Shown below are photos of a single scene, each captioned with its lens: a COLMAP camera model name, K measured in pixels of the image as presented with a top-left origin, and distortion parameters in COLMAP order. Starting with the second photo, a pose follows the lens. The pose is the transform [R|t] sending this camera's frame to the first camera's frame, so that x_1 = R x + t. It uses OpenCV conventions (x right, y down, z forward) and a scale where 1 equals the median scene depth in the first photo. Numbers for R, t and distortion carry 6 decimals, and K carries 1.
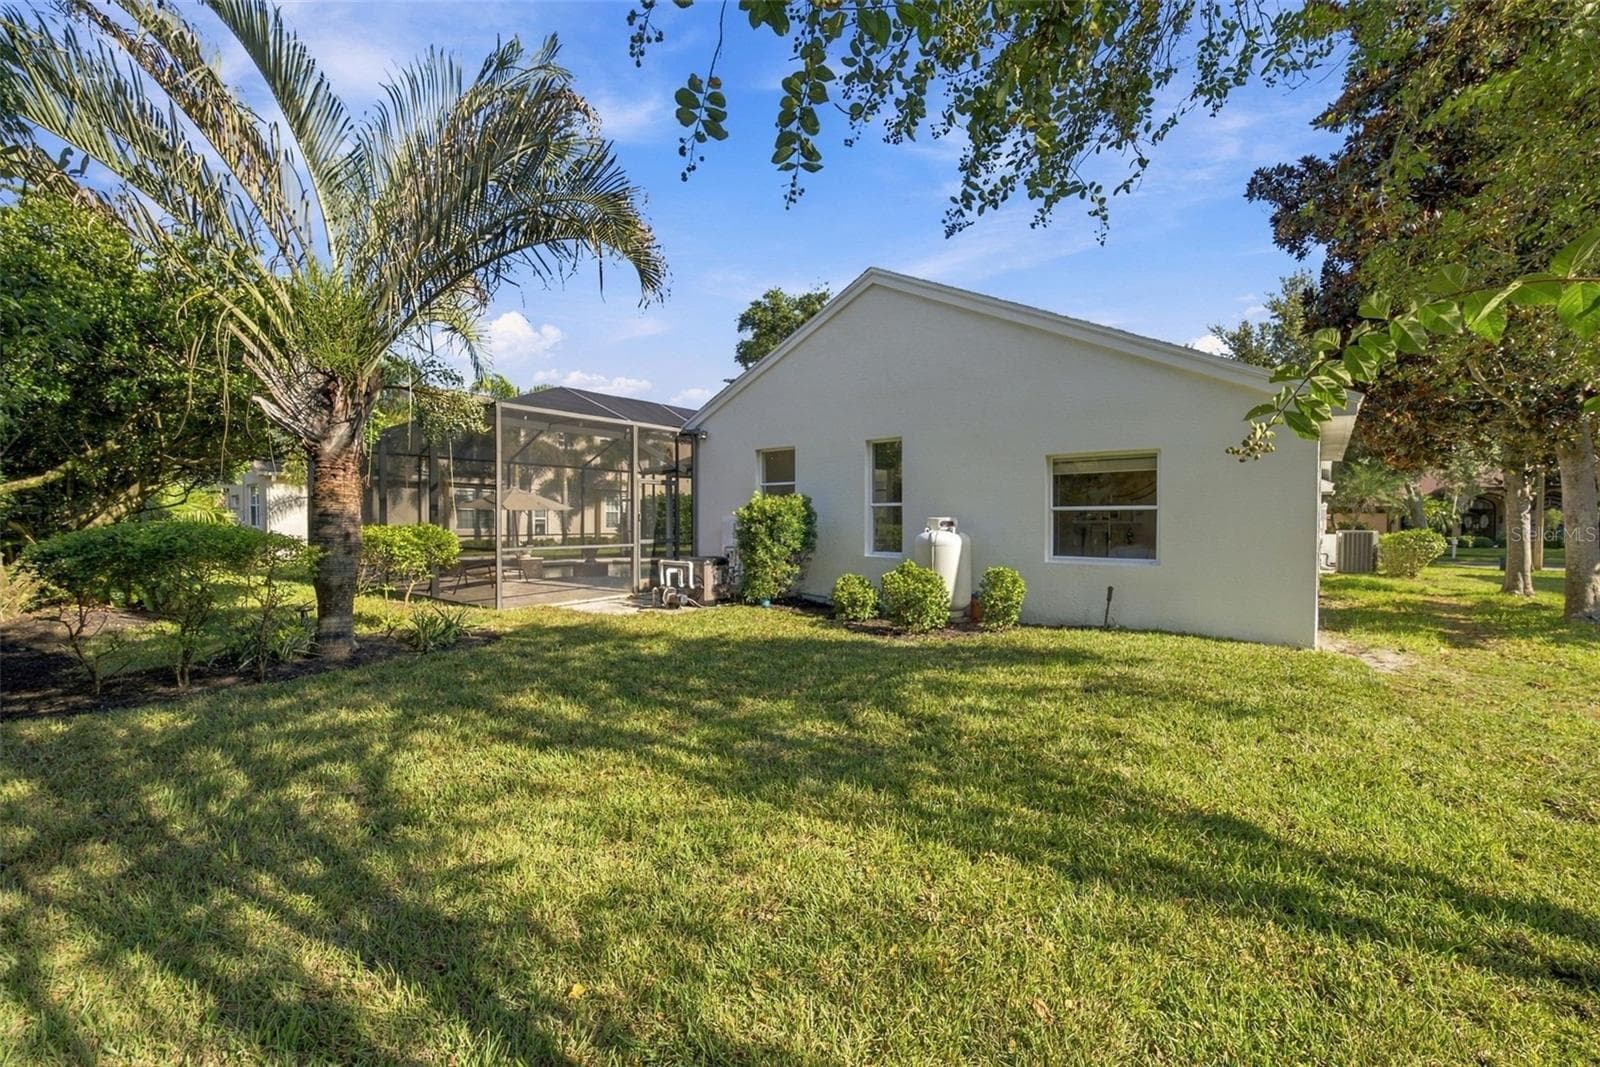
lens RADIAL K [[678.4, 0, 800.0], [0, 678.4, 533.5], [0, 0, 1]] dist [-0.001142, 0.000314]
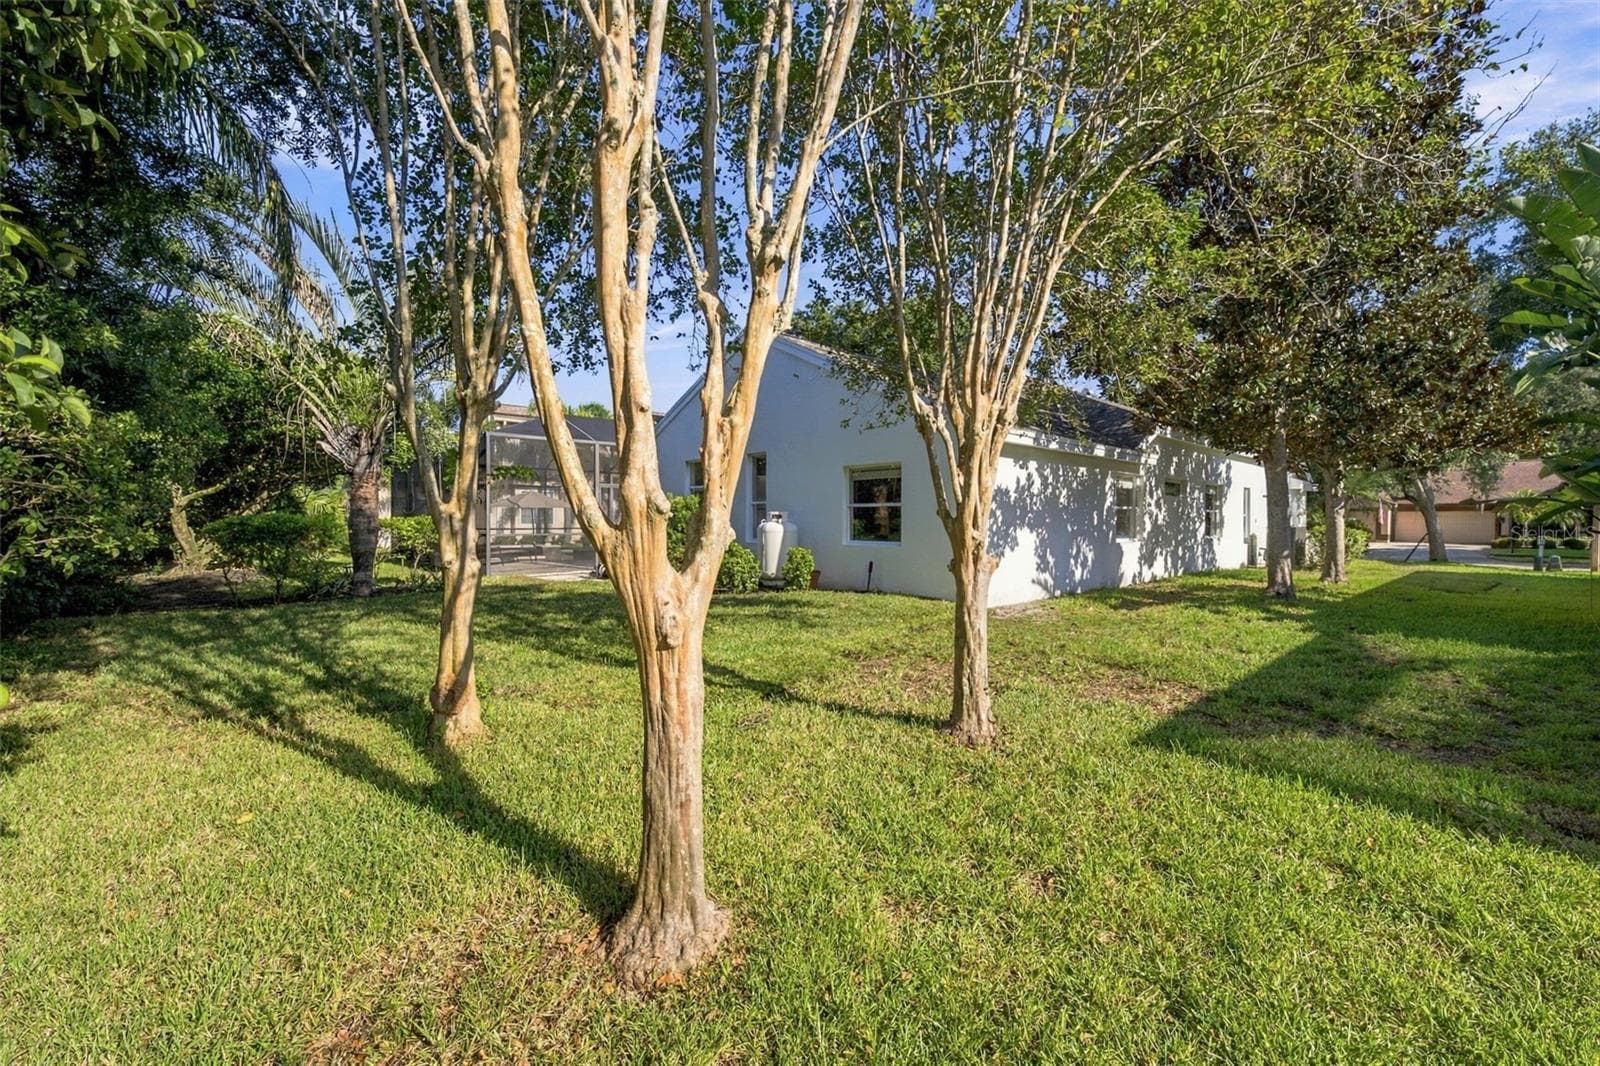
lens RADIAL K [[722.2, 0, 800.0], [0, 722.2, 533.0], [0, 0, 1]] dist [-0.001437, -0.000255]
pose [[0.985171, 0.004163, -0.171526, 0.579371], [-0.004451, 0.999989, -0.001297, 0.022951], [0.171519, 0.002041, 0.985179, -0.480545]]
